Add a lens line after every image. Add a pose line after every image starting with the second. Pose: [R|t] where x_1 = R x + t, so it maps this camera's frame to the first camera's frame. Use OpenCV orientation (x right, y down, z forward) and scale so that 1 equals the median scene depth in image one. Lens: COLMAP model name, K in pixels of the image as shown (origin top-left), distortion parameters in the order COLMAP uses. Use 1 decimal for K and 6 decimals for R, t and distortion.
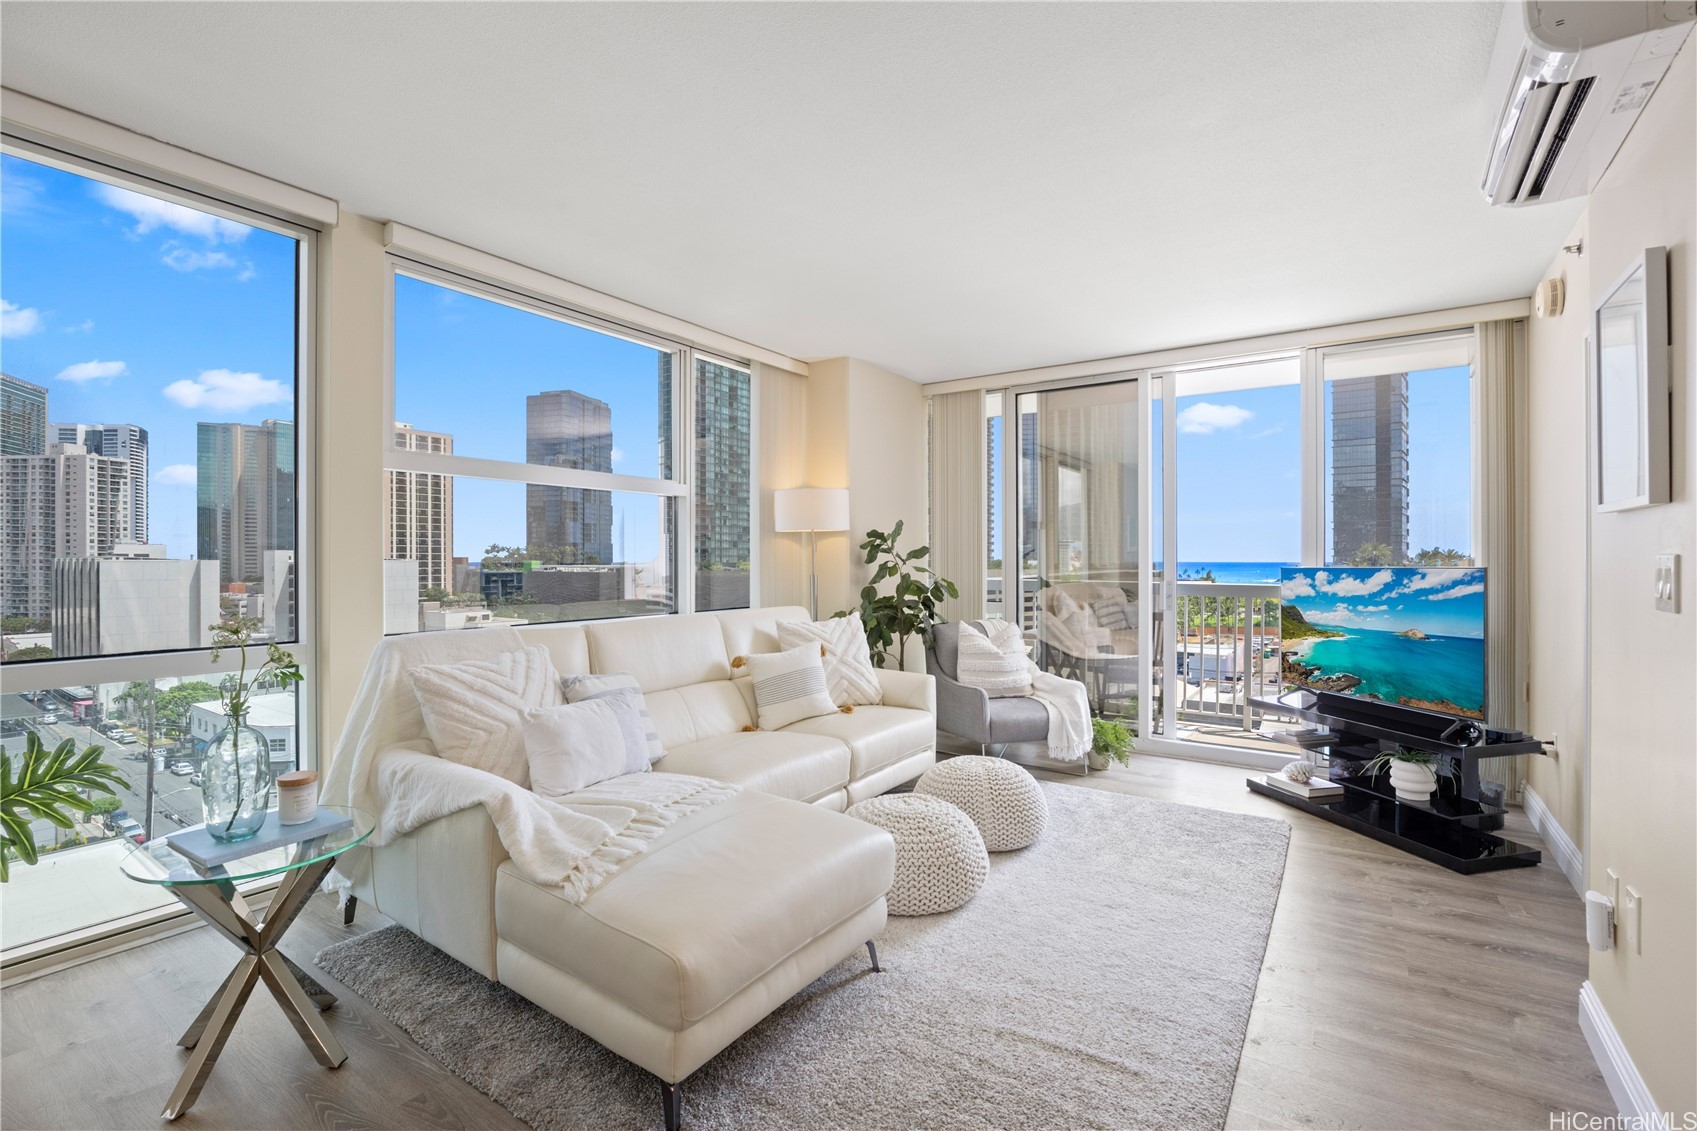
lens RADIAL K [[772.1, 0, 869.5], [0, 772.1, 552.4], [0, 0, 1]] dist [-0.000101, 0.000628]
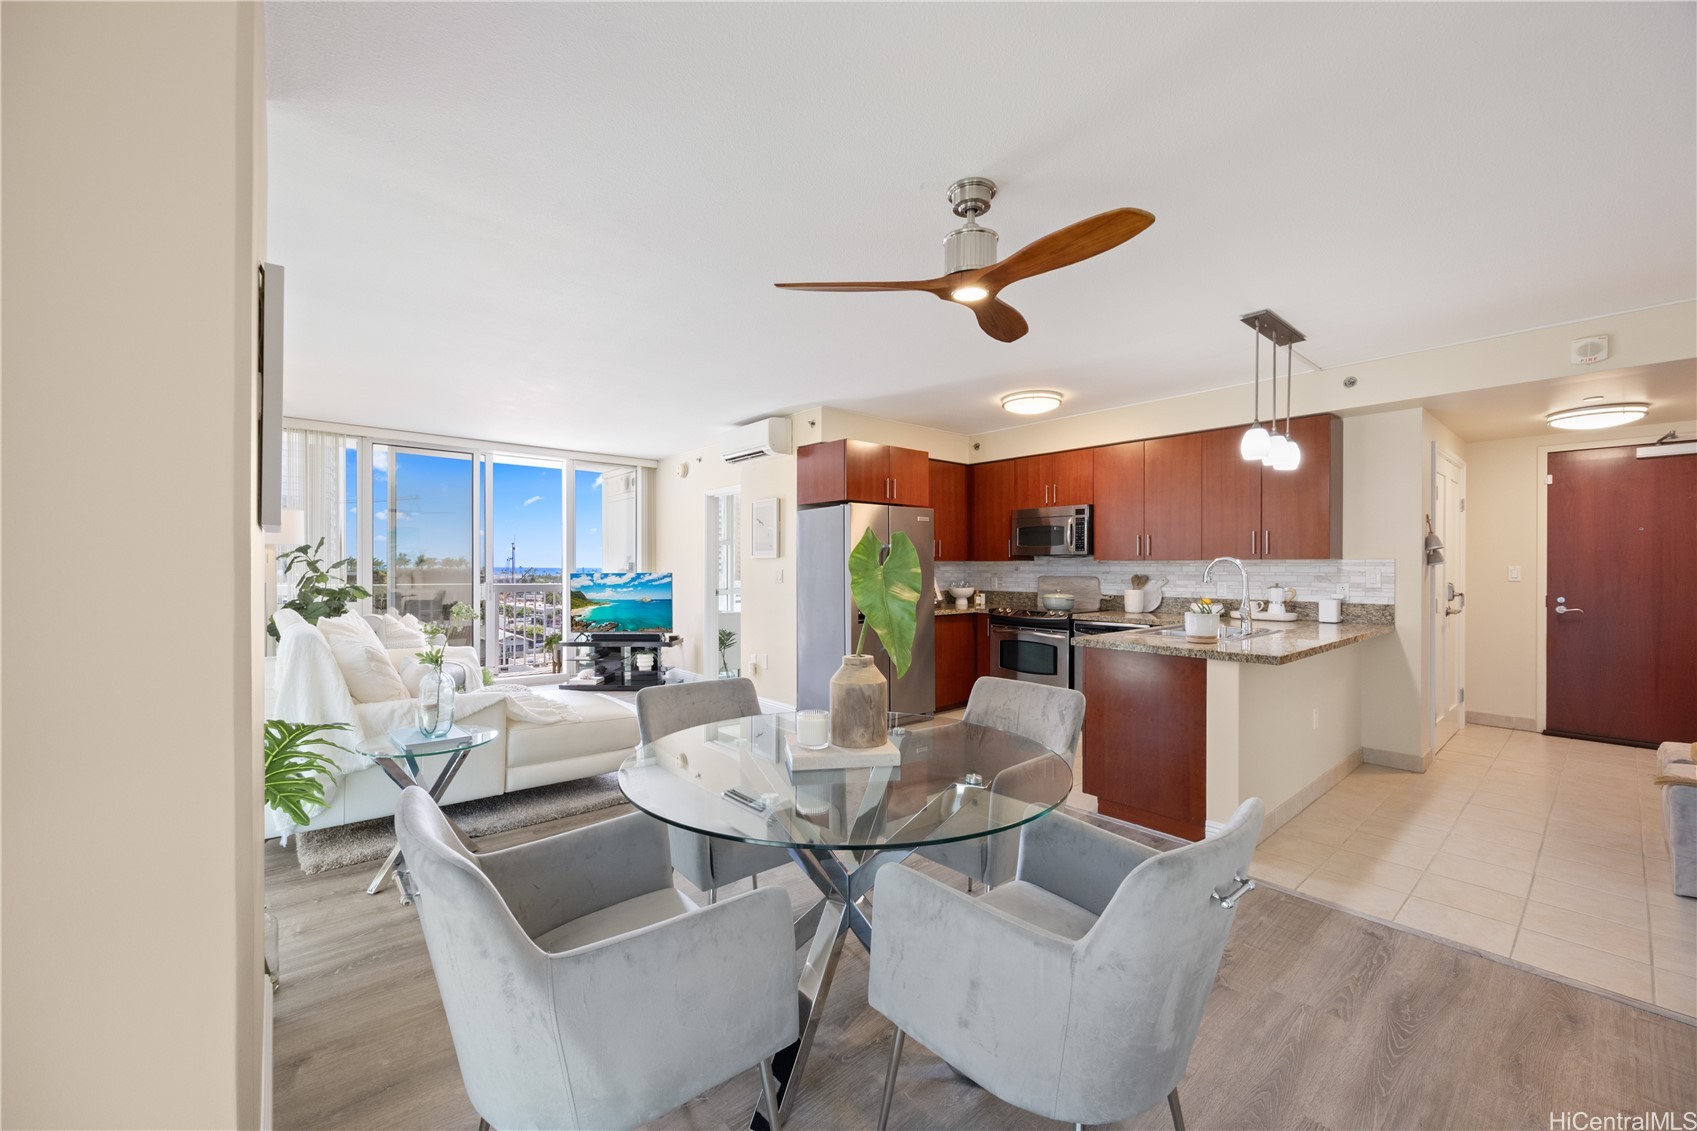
lens RADIAL K [[686.2, 0, 843.1], [0, 686.2, 567.7], [0, 0, 1]] dist [-0.000283, 0.000360]
pose [[0.290938, -0.006692, 0.956718, -0.906134], [-0.006237, 0.999941, 0.008892, -0.010129], [-0.956722, -0.008554, 0.290879, -0.142571]]
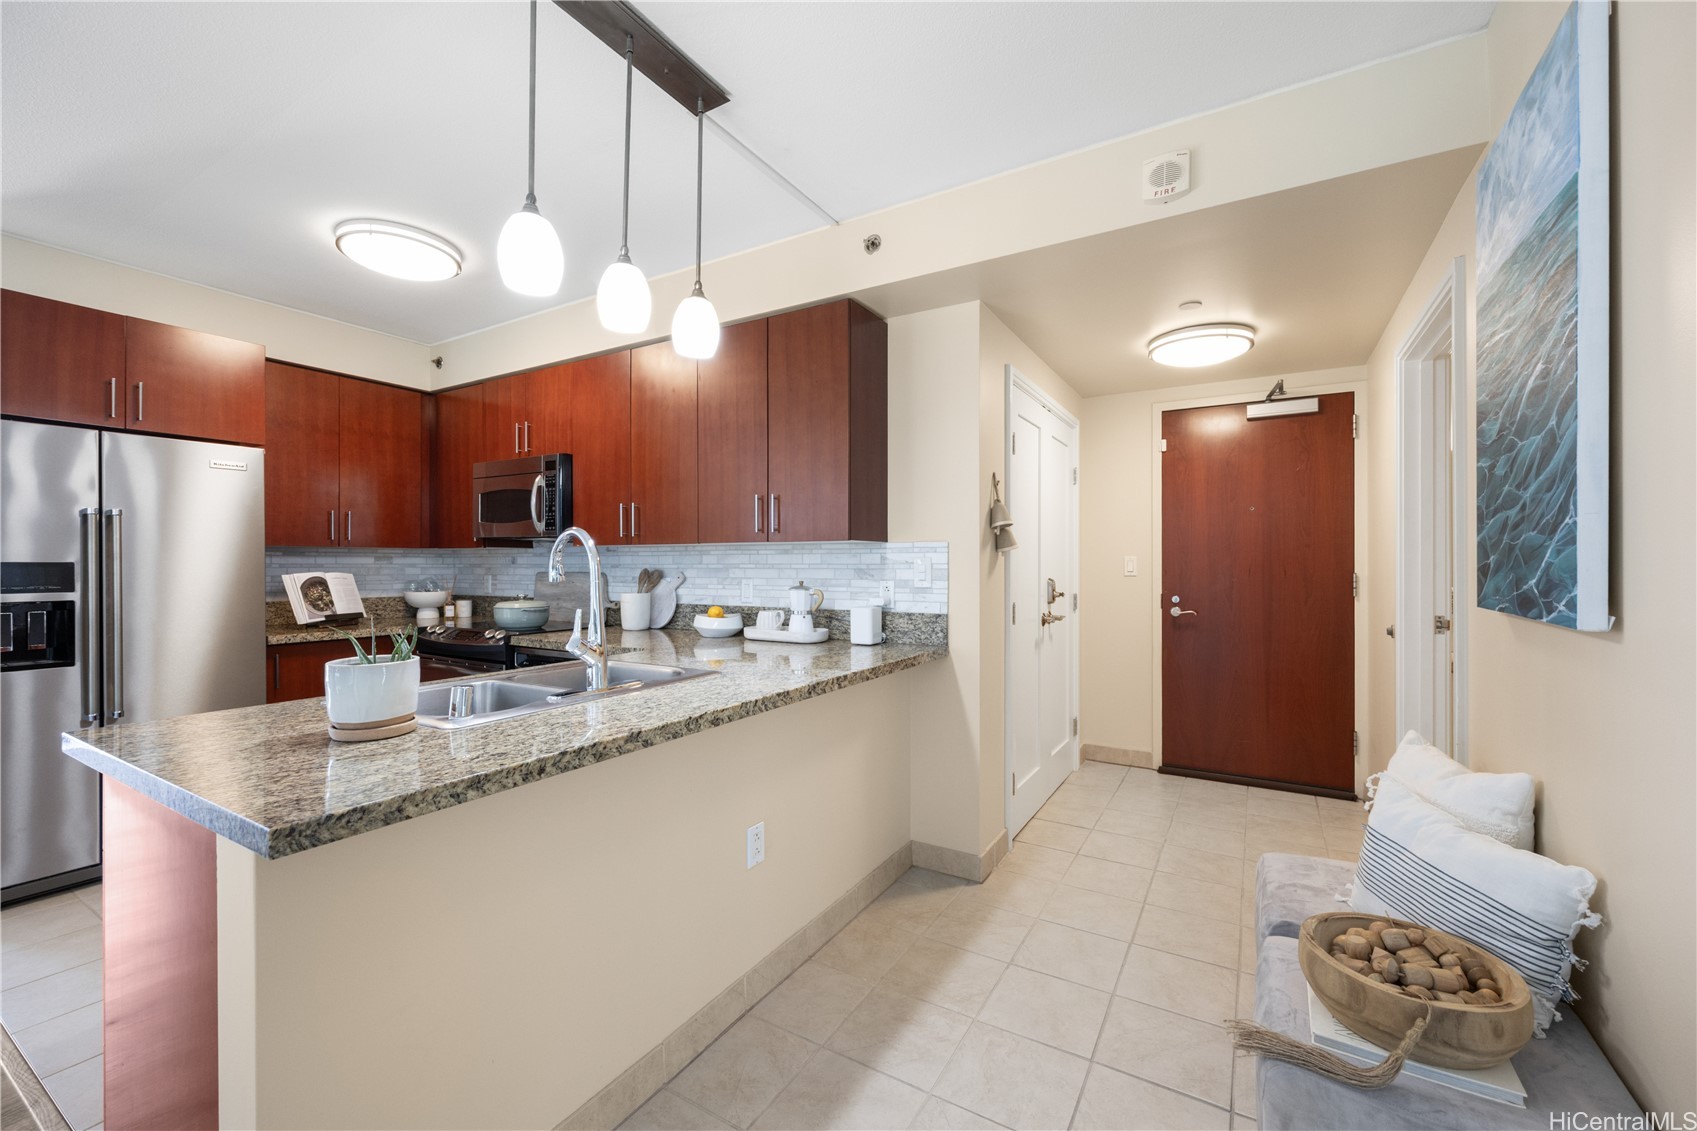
lens RADIAL K [[686.2, 0, 866.3], [0, 686.2, 562.8], [0, 0, 1]] dist [-0.000283, 0.000360]
pose [[-0.031303, -0.002509, 0.999507, -0.319137], [-0.007716, 0.999968, 0.002269, 0.000118], [-0.999480, -0.007641, -0.031321, -0.541546]]
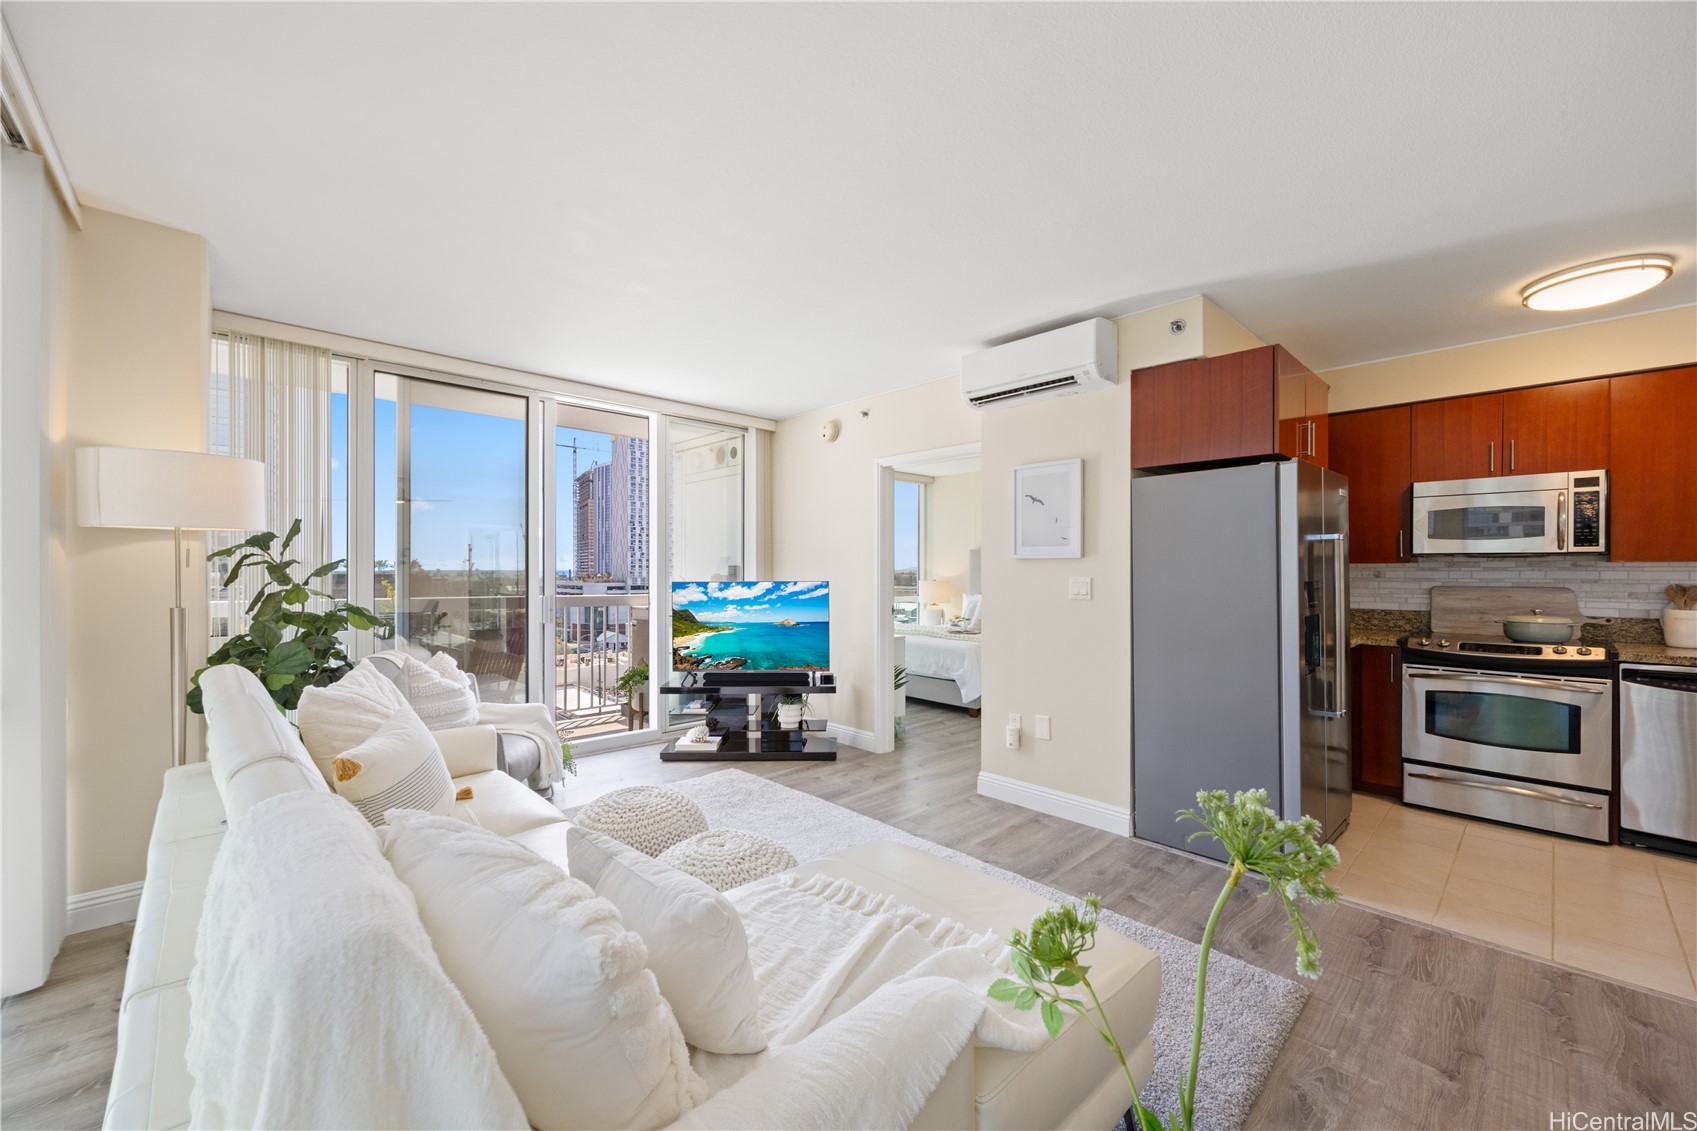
lens RADIAL K [[686.2, 0, 838.2], [0, 686.2, 567.3], [0, 0, 1]] dist [-0.000283, 0.000360]
pose [[0.242037, -0.000621, 0.970267, -0.501040], [-0.005445, 0.999983, 0.001998, -0.005213], [-0.970252, -0.005767, 0.242029, 0.465857]]
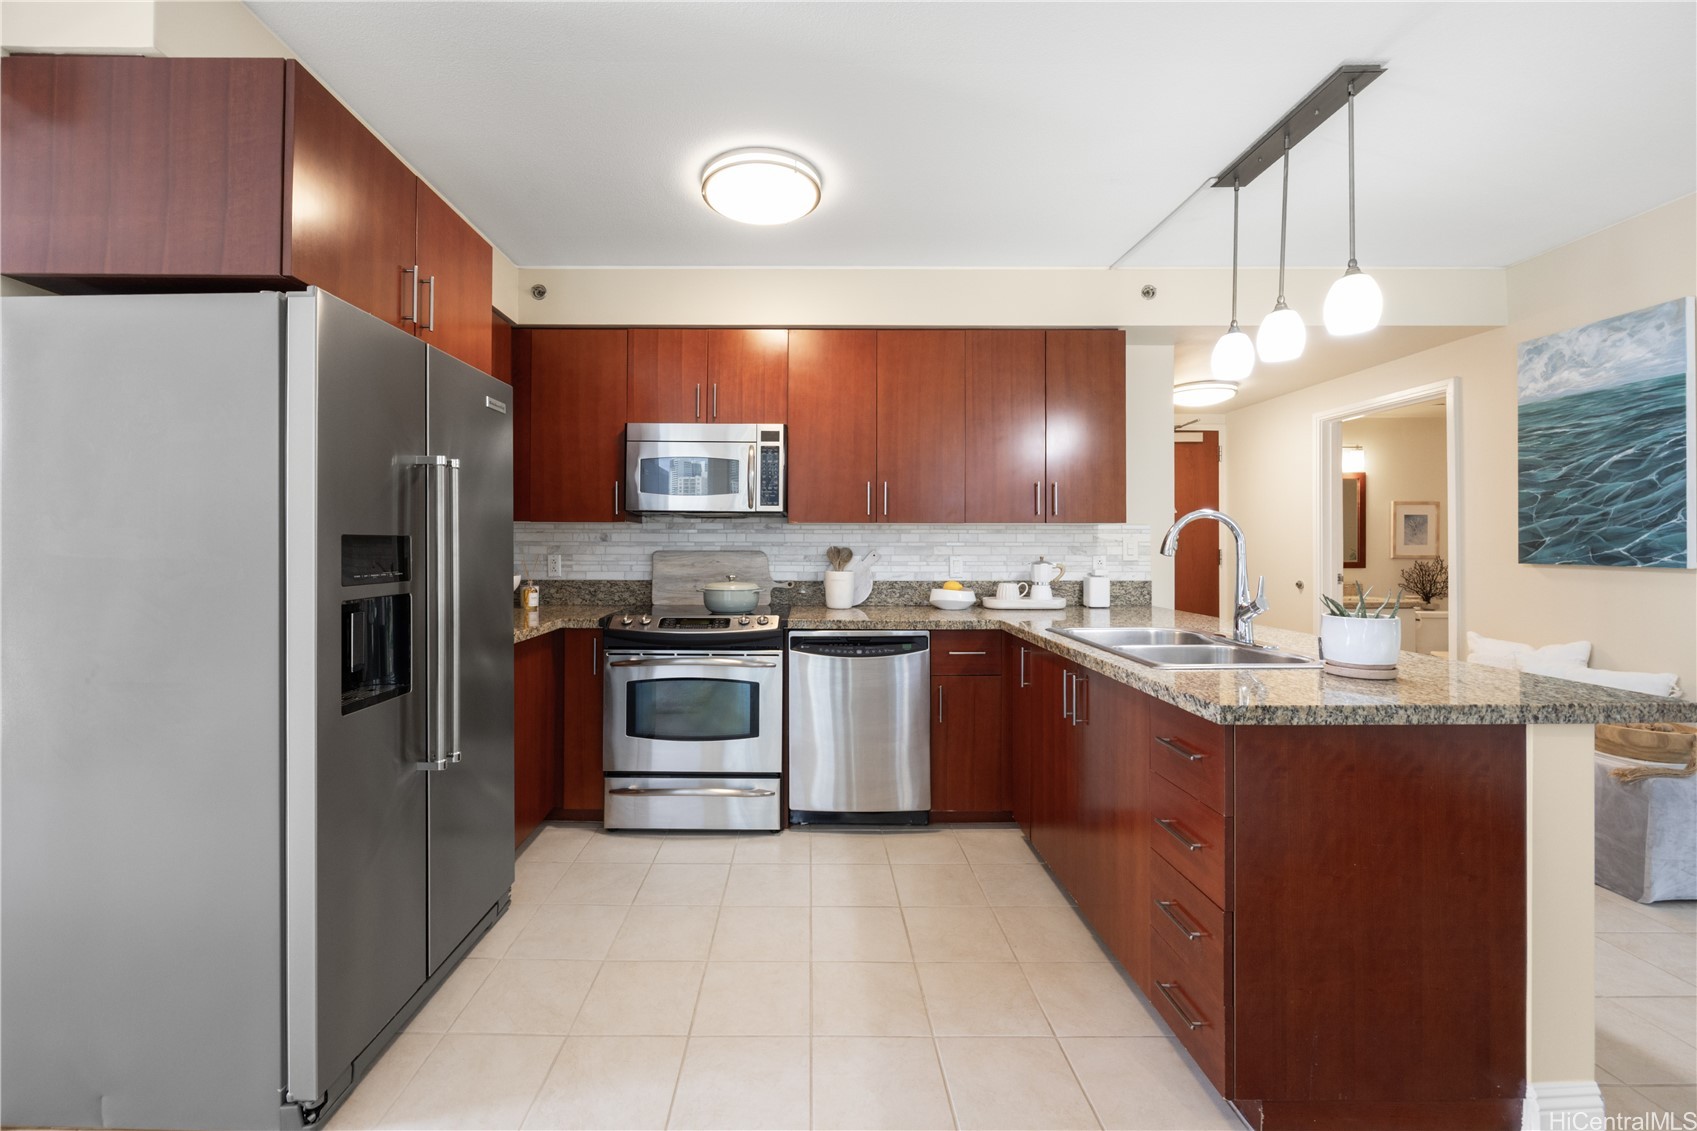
lens RADIAL K [[686.2, 0, 814.5], [0, 686.2, 536.7], [0, 0, 1]] dist [-0.000283, 0.000360]
pose [[-0.540795, 0.007944, 0.841117, -0.159300], [-0.009554, 0.999833, -0.015586, 0.012344], [-0.841100, -0.016465, -0.540629, 0.170254]]
